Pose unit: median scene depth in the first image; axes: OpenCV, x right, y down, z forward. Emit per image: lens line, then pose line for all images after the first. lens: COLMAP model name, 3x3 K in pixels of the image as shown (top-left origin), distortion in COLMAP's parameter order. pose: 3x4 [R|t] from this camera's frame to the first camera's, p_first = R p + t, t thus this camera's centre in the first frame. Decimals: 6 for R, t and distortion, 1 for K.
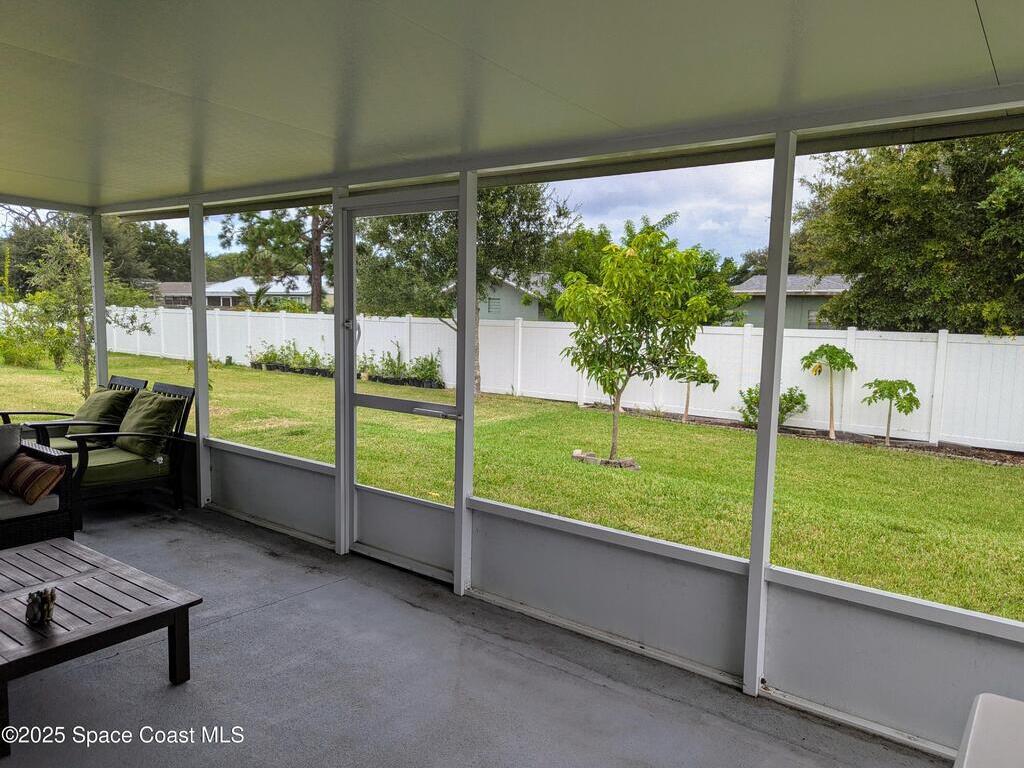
lens RADIAL K [[721.9, 0, 512.2], [0, 721.9, 386.7], [0, 0, 1]] dist [0.026110, -0.003613]
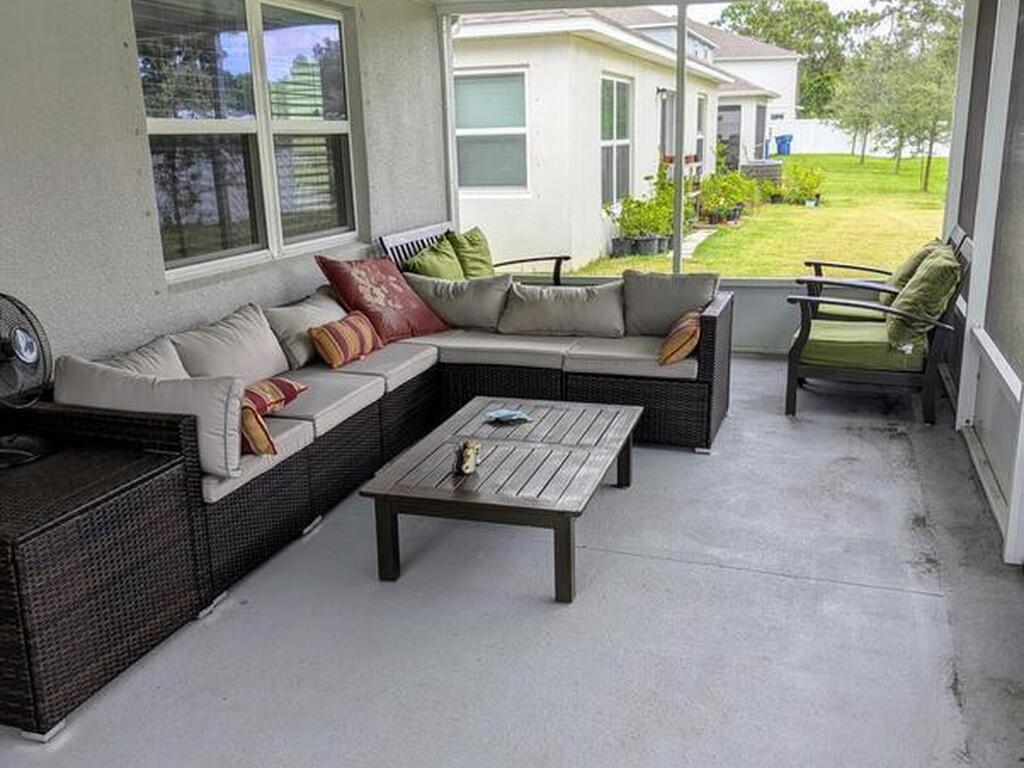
lens RADIAL K [[957.4, 0, 524.4], [0, 957.4, 389.9], [0, 0, 1]] dist [0.023802, -0.000819]
pose [[0.318863, 0.209562, -0.924343, 0.316627], [-0.067019, 0.977794, 0.198561, -0.024006], [0.945428, -0.001365, 0.325827, 0.406681]]
